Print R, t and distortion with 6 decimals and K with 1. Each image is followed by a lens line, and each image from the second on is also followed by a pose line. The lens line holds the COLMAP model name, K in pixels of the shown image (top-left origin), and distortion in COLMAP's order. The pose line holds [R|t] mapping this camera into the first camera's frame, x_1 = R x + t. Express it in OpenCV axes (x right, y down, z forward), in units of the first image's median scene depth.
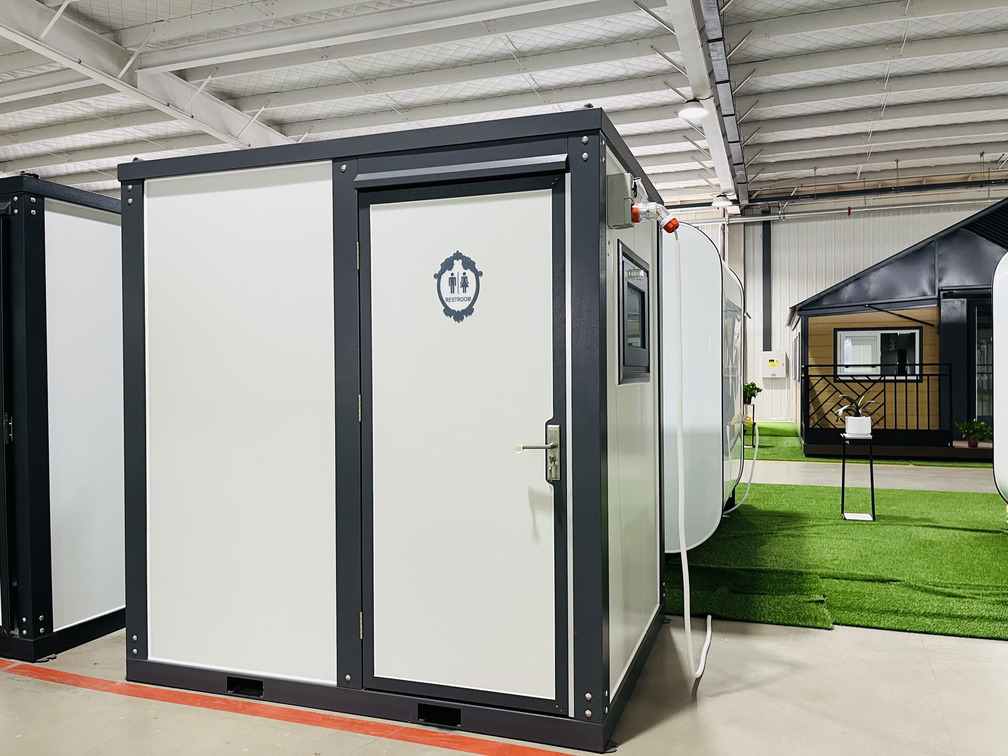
lens RADIAL K [[764.4, 0, 508.9], [0, 764.4, 381.1], [0, 0, 1]] dist [0.082087, -0.121177]
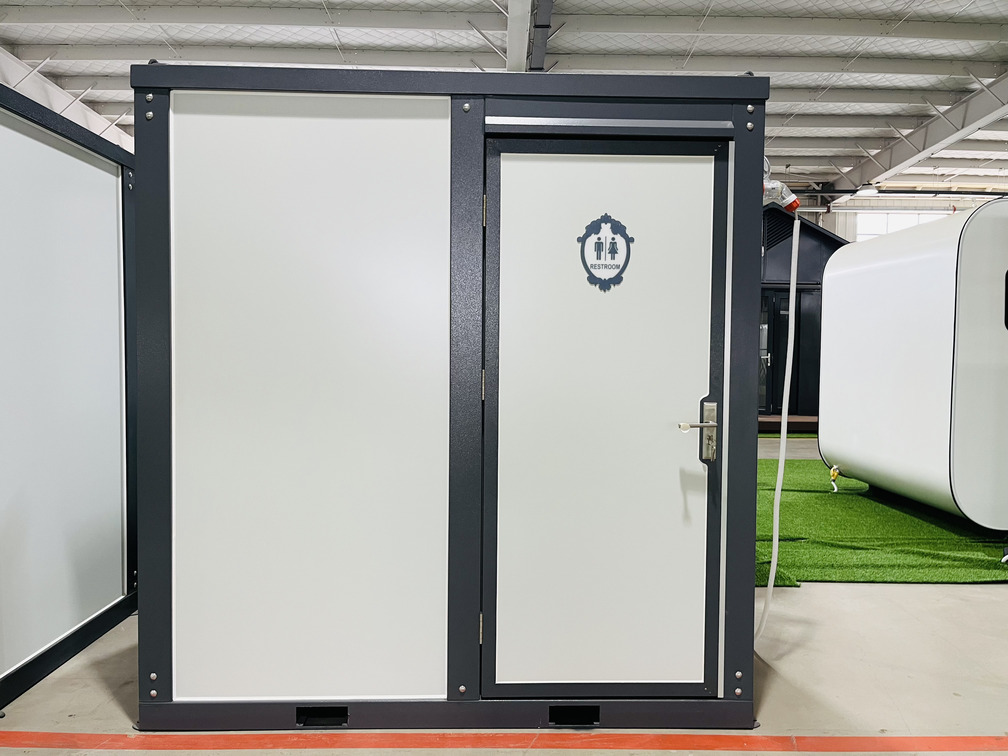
lens RADIAL K [[764.4, 0, 508.9], [0, 764.4, 381.1], [0, 0, 1]] dist [0.082087, -0.121177]
pose [[0.936821, 0.003407, 0.349792, -0.480760], [-0.013316, 0.999575, 0.025926, 0.008075], [-0.349555, -0.028946, 0.936469, 0.167430]]
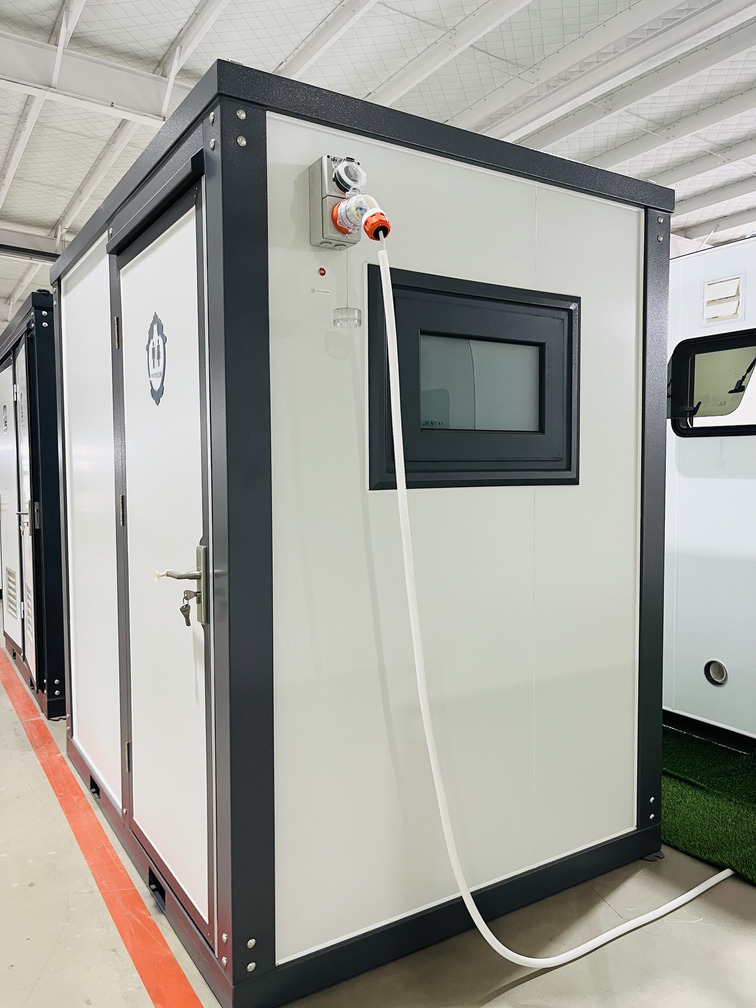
lens RADIAL K [[764.4, 0, 378.0], [0, 764.4, 504.0], [0, 0, 1]] dist [0.082087, -0.121177]
pose [[0.780407, 0.031943, -0.624455, 0.581076], [-0.004693, 0.998965, 0.045235, -0.012835], [0.625254, -0.032371, 0.779750, 0.510326]]
